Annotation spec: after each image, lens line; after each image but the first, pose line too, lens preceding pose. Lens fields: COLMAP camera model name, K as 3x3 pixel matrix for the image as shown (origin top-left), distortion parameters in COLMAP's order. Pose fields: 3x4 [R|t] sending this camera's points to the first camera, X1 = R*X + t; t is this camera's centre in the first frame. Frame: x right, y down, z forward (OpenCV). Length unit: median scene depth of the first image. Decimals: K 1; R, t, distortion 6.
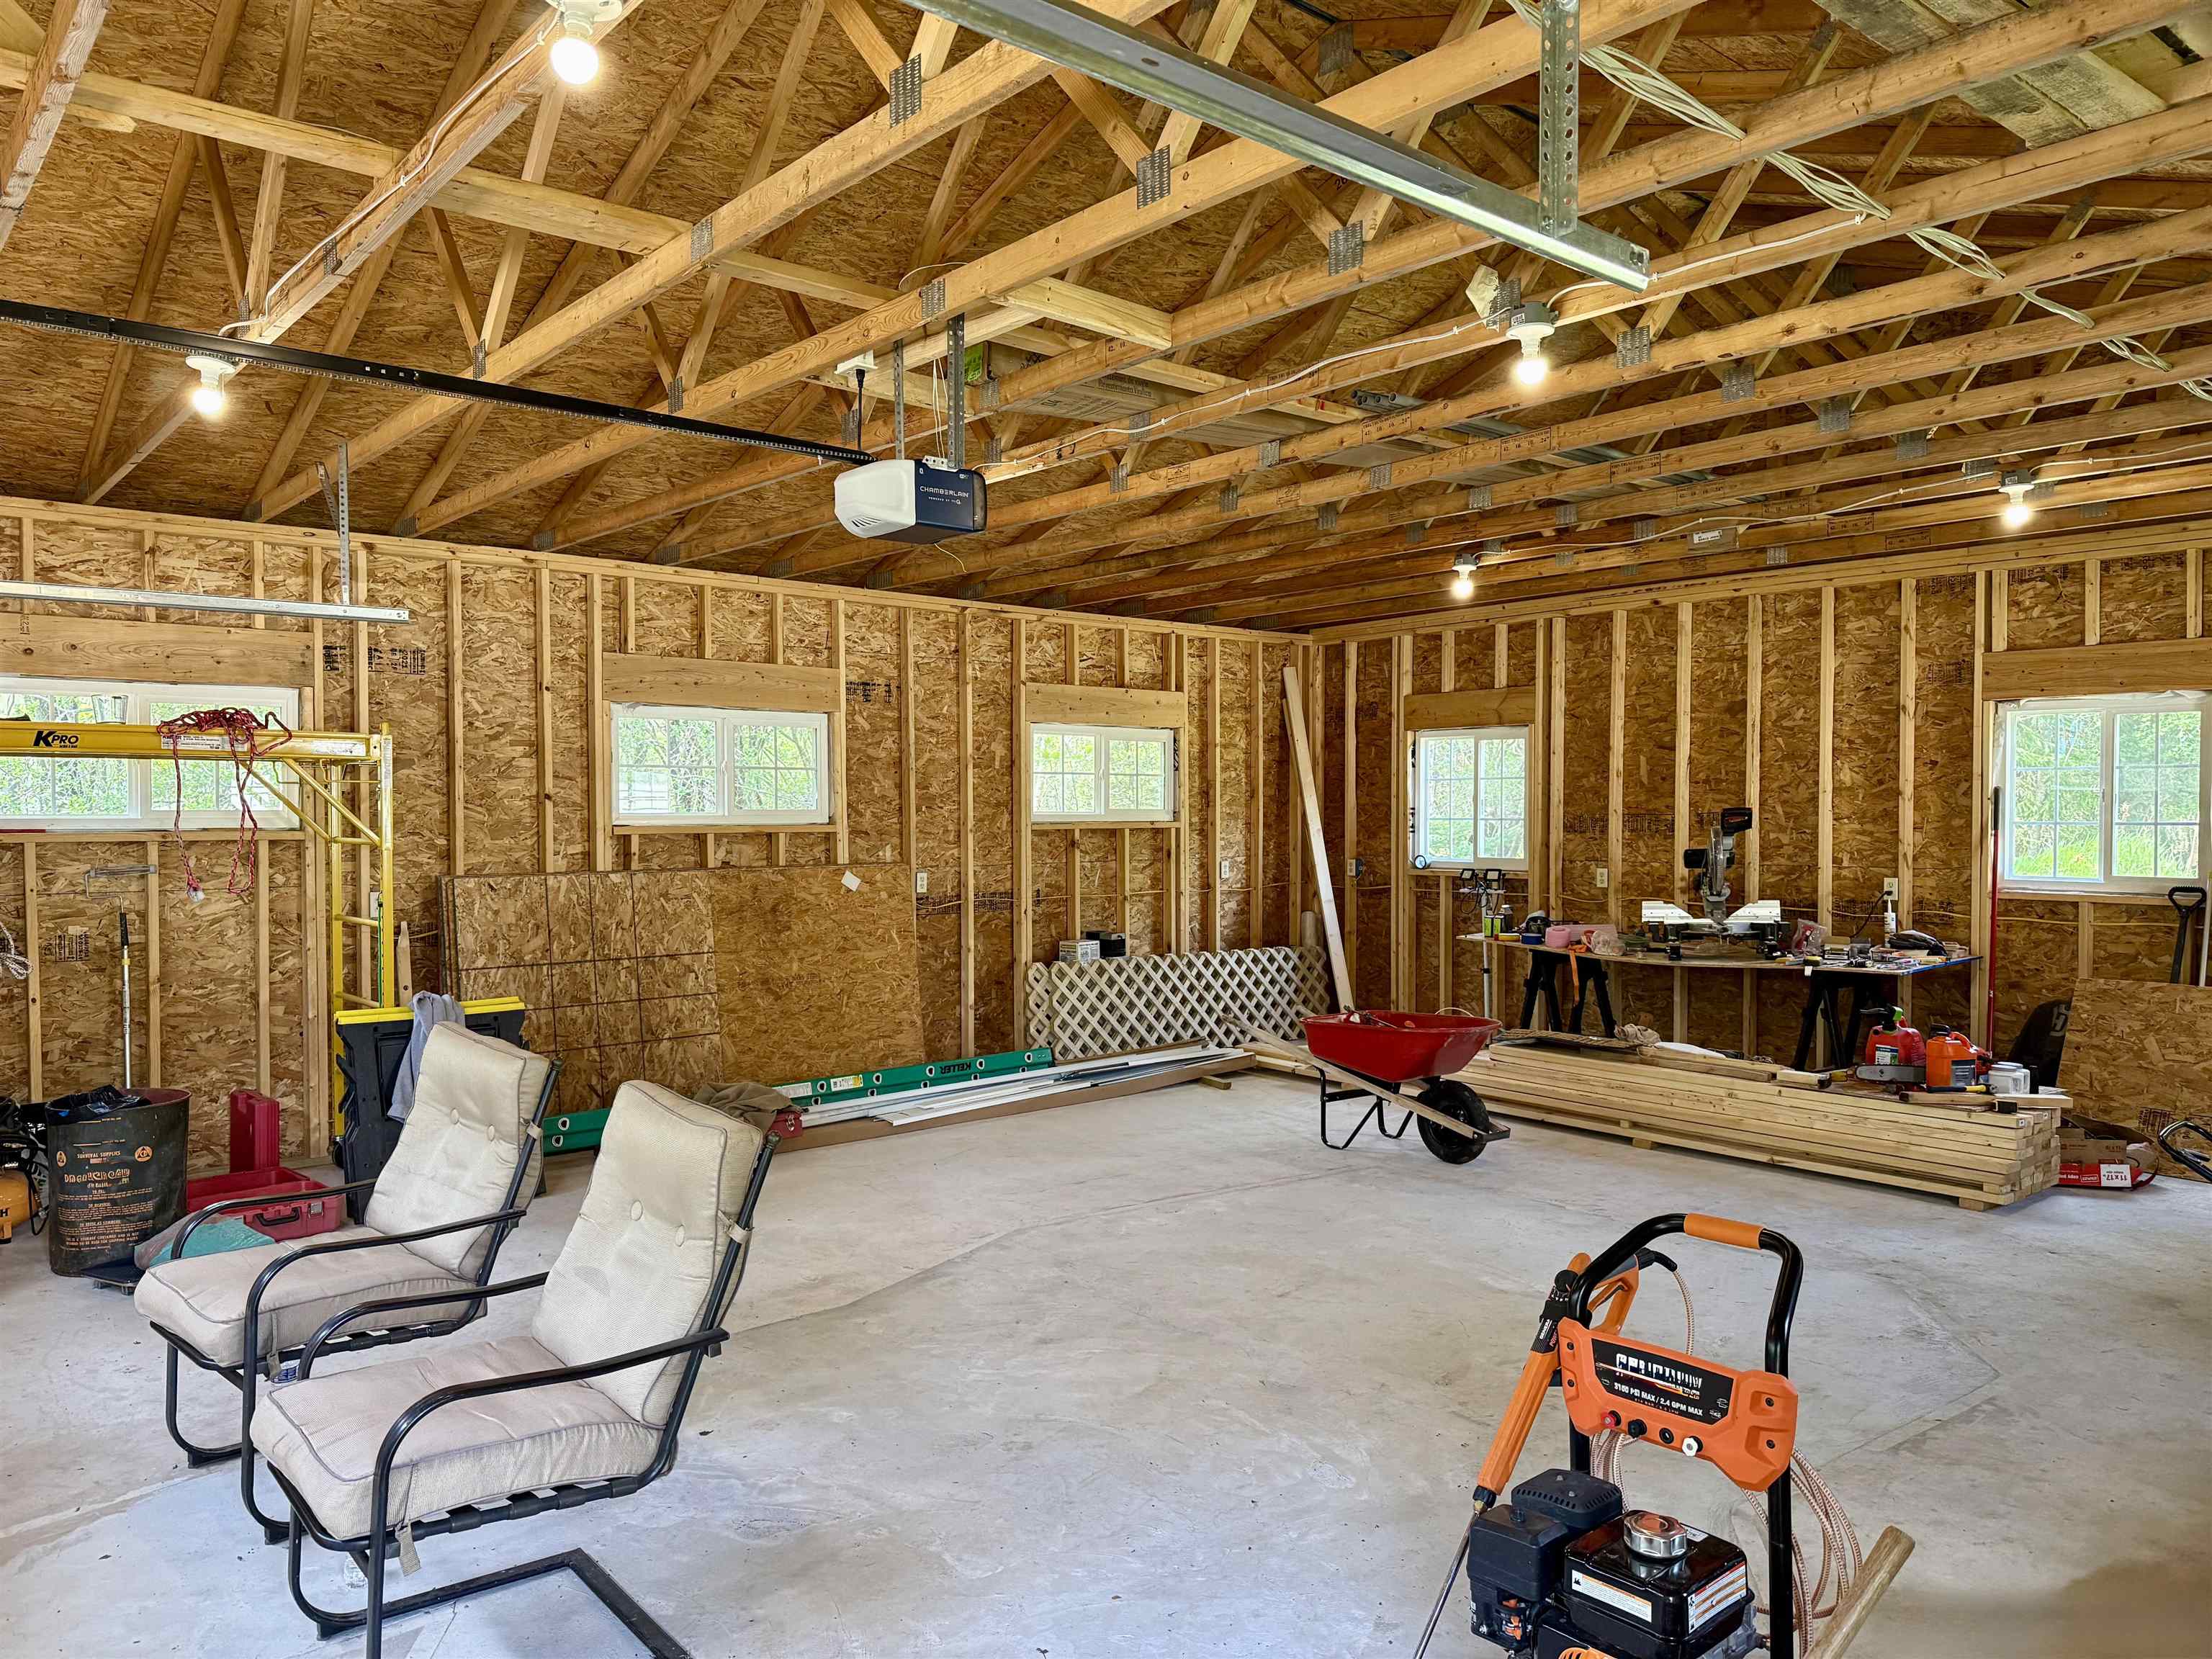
lens RADIAL K [[1552.8, 0, 1108.6], [0, 1552.8, 834.7], [0, 0, 1]] dist [0.046803, -0.005008]
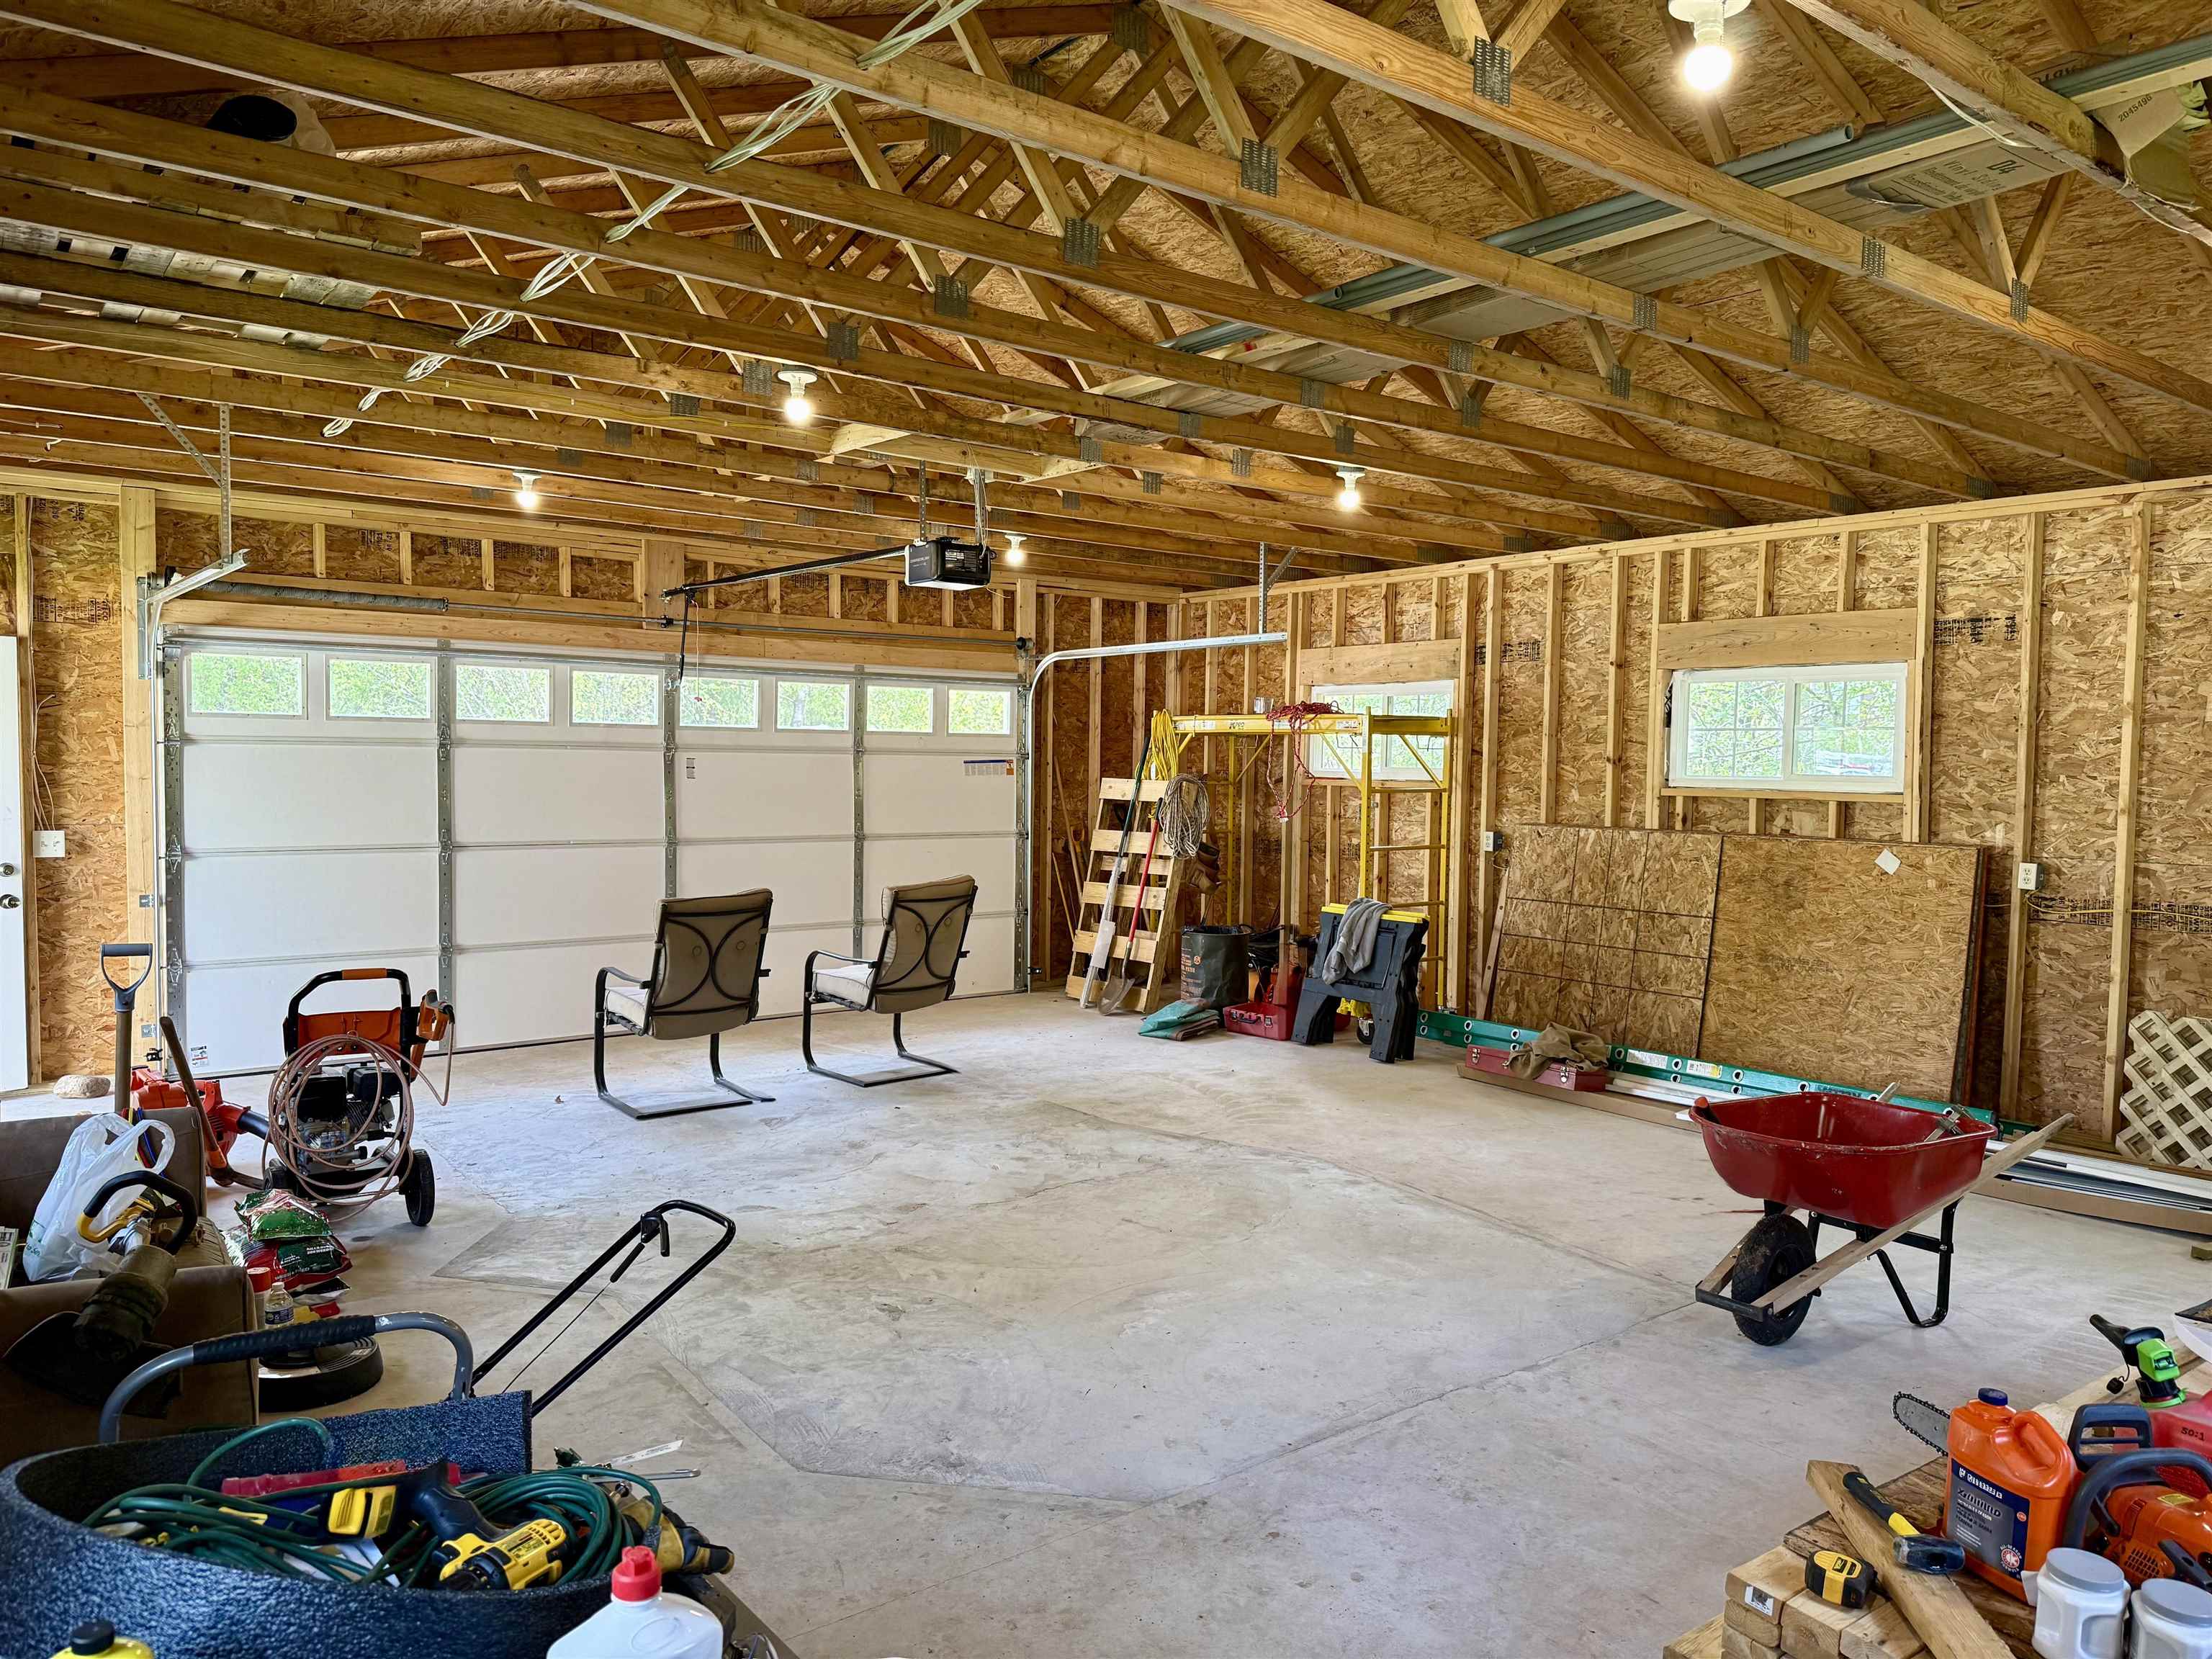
lens RADIAL K [[1552.8, 0, 1108.6], [0, 1552.8, 834.7], [0, 0, 1]] dist [0.046803, -0.005008]
pose [[-0.051712, 0.049765, -0.997421, 0.774588], [-0.035674, 0.998028, 0.051644, -0.015009], [0.998025, 0.038252, -0.049835, 0.687550]]
